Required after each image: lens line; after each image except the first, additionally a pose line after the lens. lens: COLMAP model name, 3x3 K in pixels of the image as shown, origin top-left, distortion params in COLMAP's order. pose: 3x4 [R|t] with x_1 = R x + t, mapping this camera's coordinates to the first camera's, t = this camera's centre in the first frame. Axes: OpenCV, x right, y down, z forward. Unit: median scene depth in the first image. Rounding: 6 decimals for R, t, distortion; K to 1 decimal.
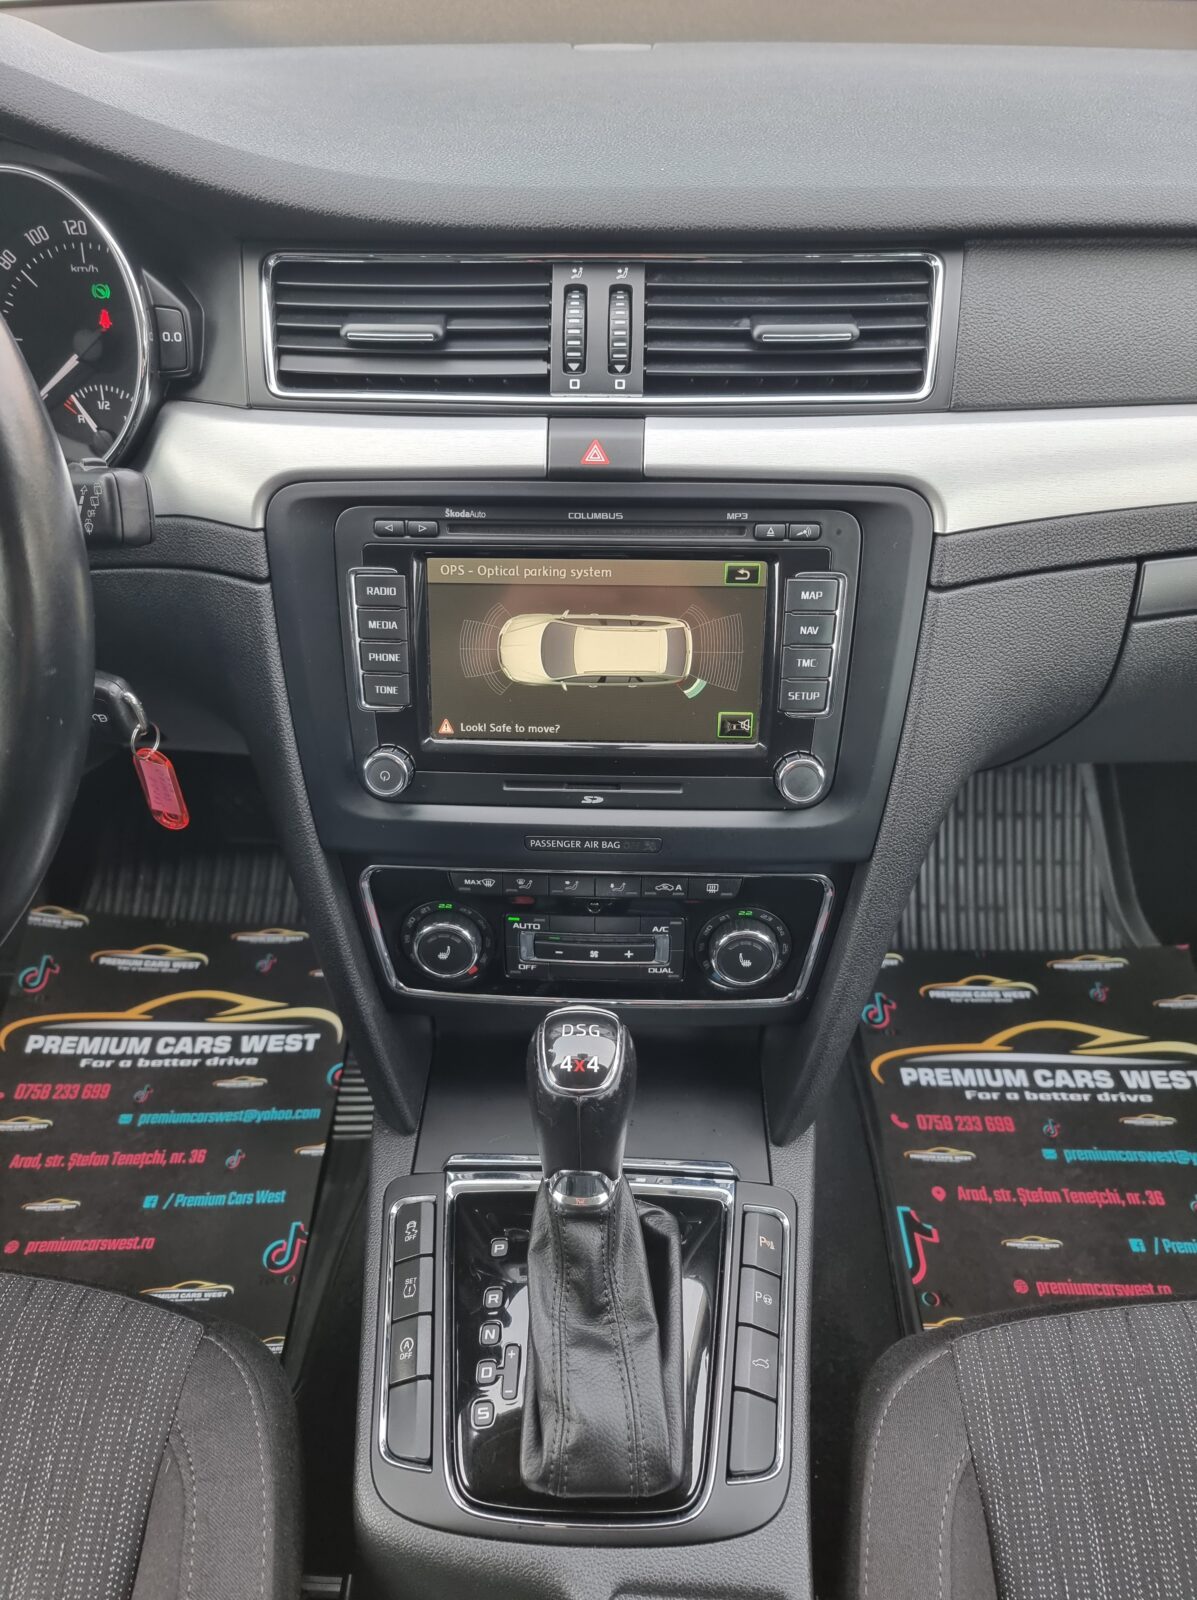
lens RADIAL K [[1116.6, 0, 580.3], [0, 1116.6, 799.6], [0, 0, 1]] dist [0.042687, -0.024998]
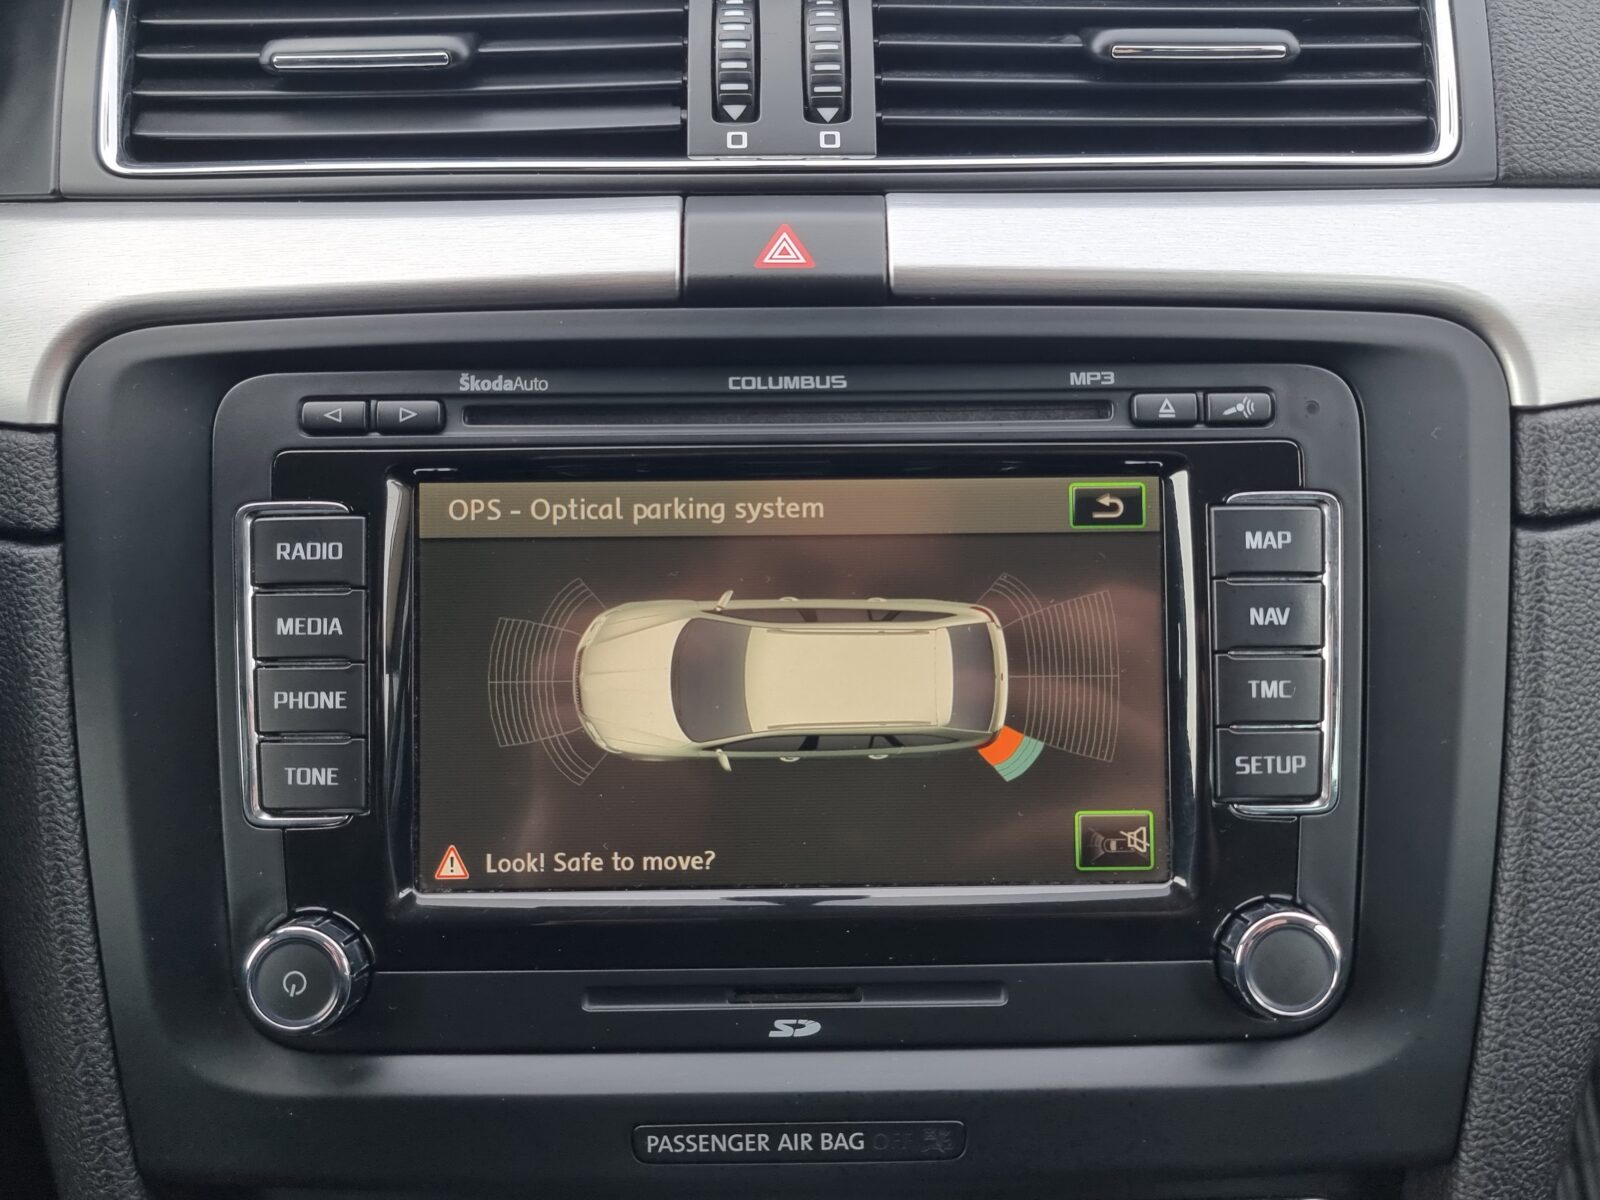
lens RADIAL K [[1484.7, 0, 803.3], [0, 1484.7, 607.7], [0, 0, 1]] dist [0.030293, -0.016847]
pose [[0.998618, -0.016997, 0.049737, -0.011446], [0.031546, 0.950701, -0.308500, 0.022993], [-0.042042, 0.309642, 0.949923, 0.425037]]
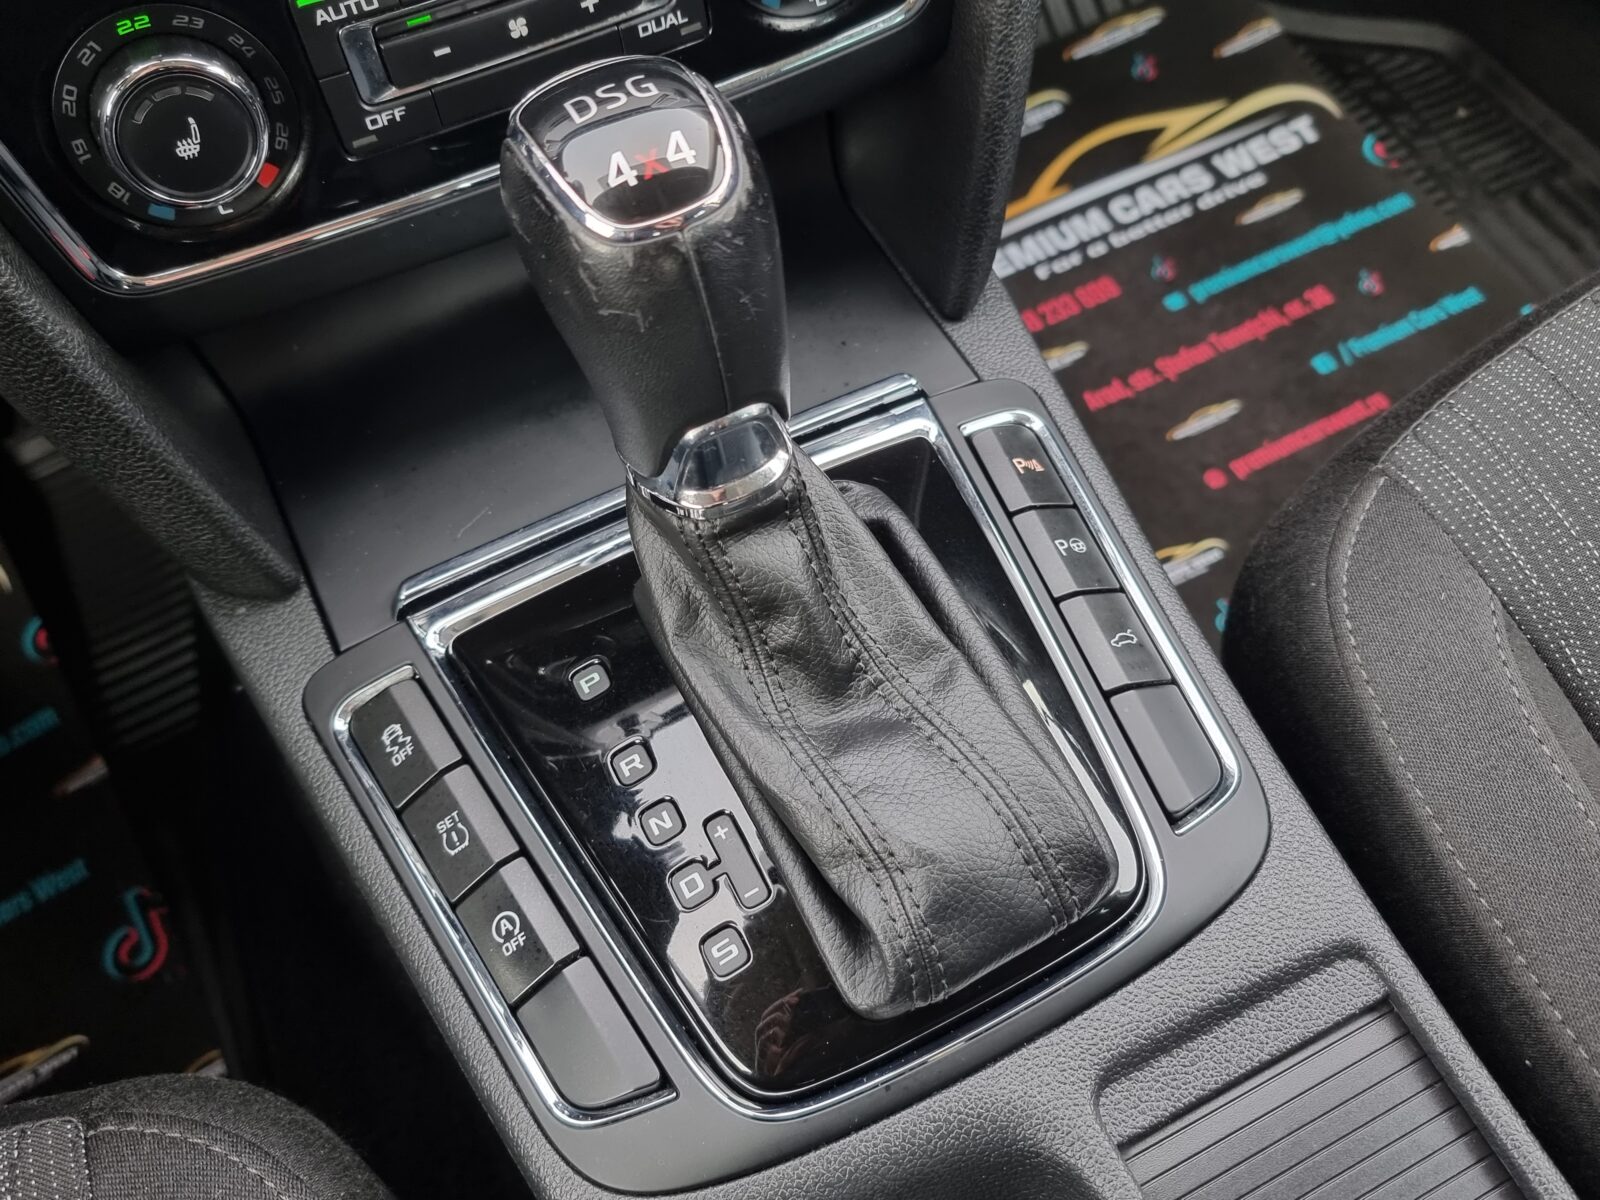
lens RADIAL K [[1484.7, 0, 803.3], [0, 1484.7, 607.7], [0, 0, 1]] dist [0.030293, -0.016847]
pose [[0.870511, -0.425036, 0.248102, -0.149211], [0.340216, 0.883979, 0.320678, 0.212280], [-0.355616, -0.194746, 0.914118, 0.418318]]
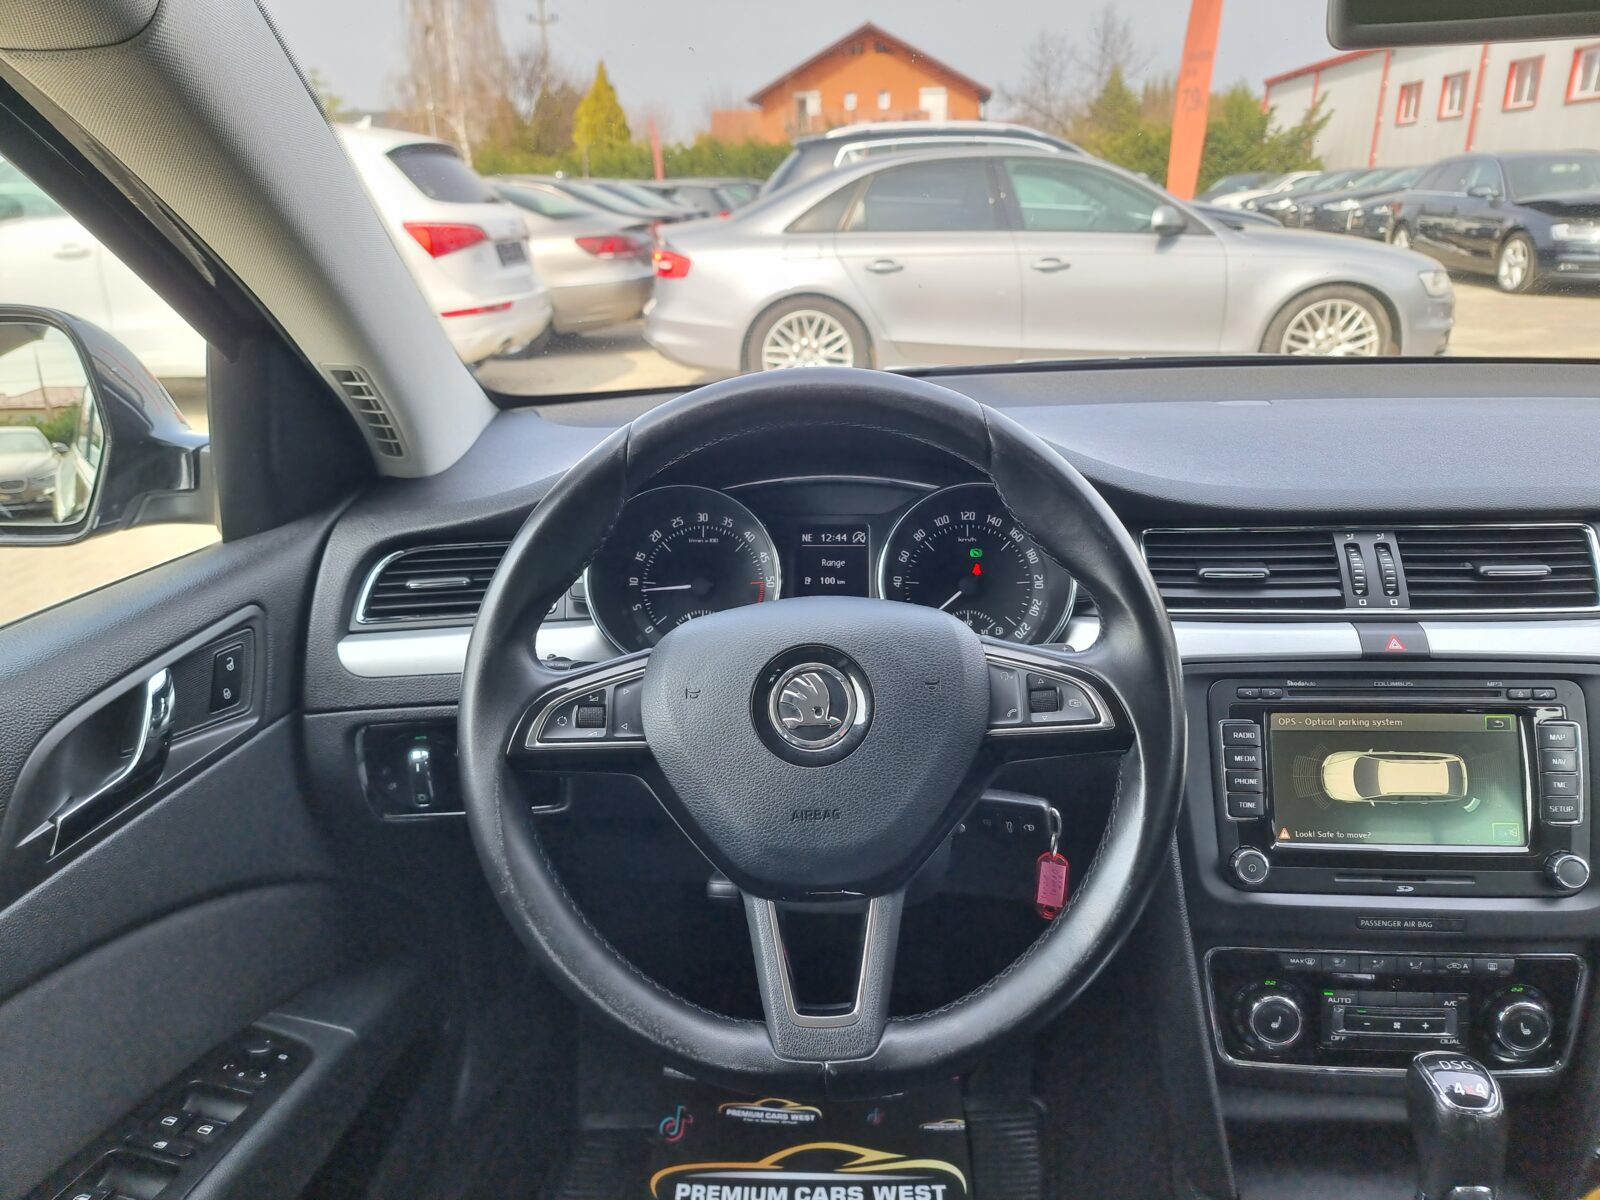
lens RADIAL K [[1116.6, 0, 800.0], [0, 1116.6, 605.5], [0, 0, 1]] dist [0.042687, -0.024998]
pose [[0.999640, -0.006694, -0.026001, -0.694440], [-0.003406, 0.928973, -0.370132, 0.193263], [0.026632, 0.370087, 0.928615, -0.418364]]
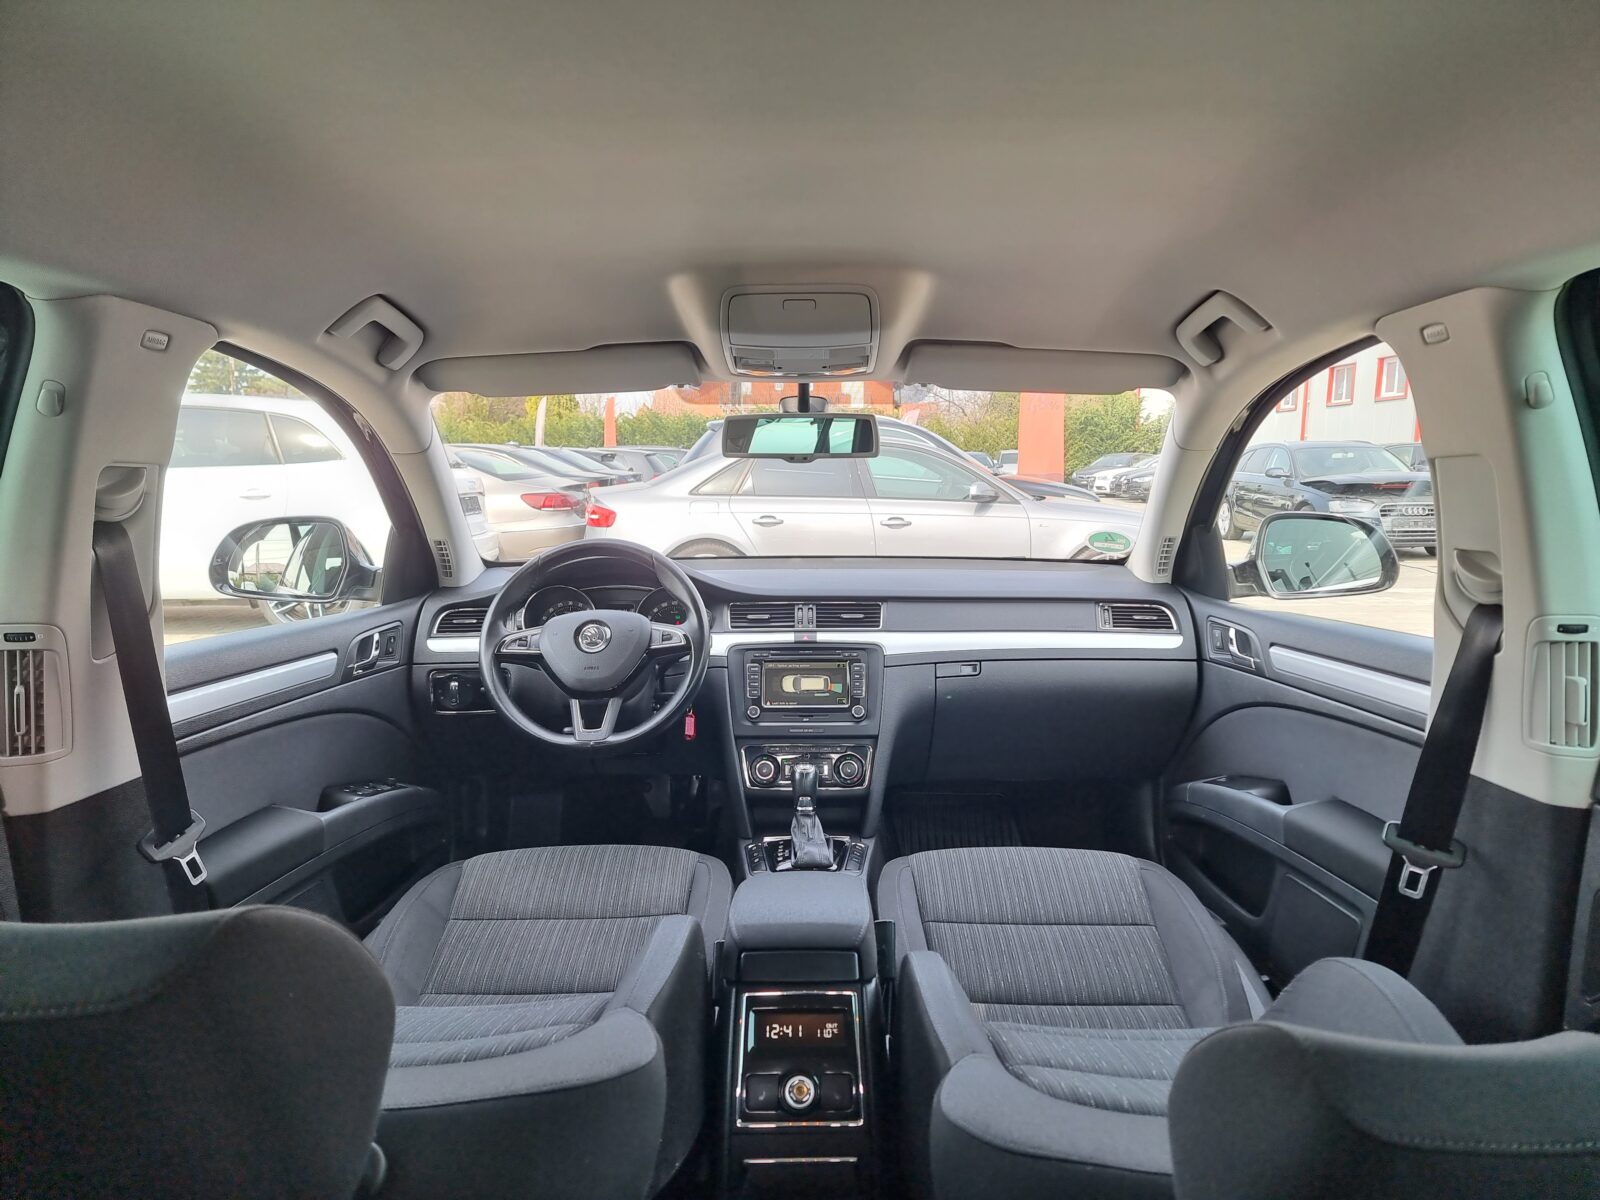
lens RADIAL K [[1102.9, 0, 811.8], [0, 1102.9, 593.9], [0, 0, 1]] dist [0.078370, -0.067787]
pose [[0.998989, 0.000476, 0.044953, -0.145883], [0.025337, 0.820032, -0.571757, 1.881201], [-0.037135, 0.572318, 0.819191, -2.456999]]
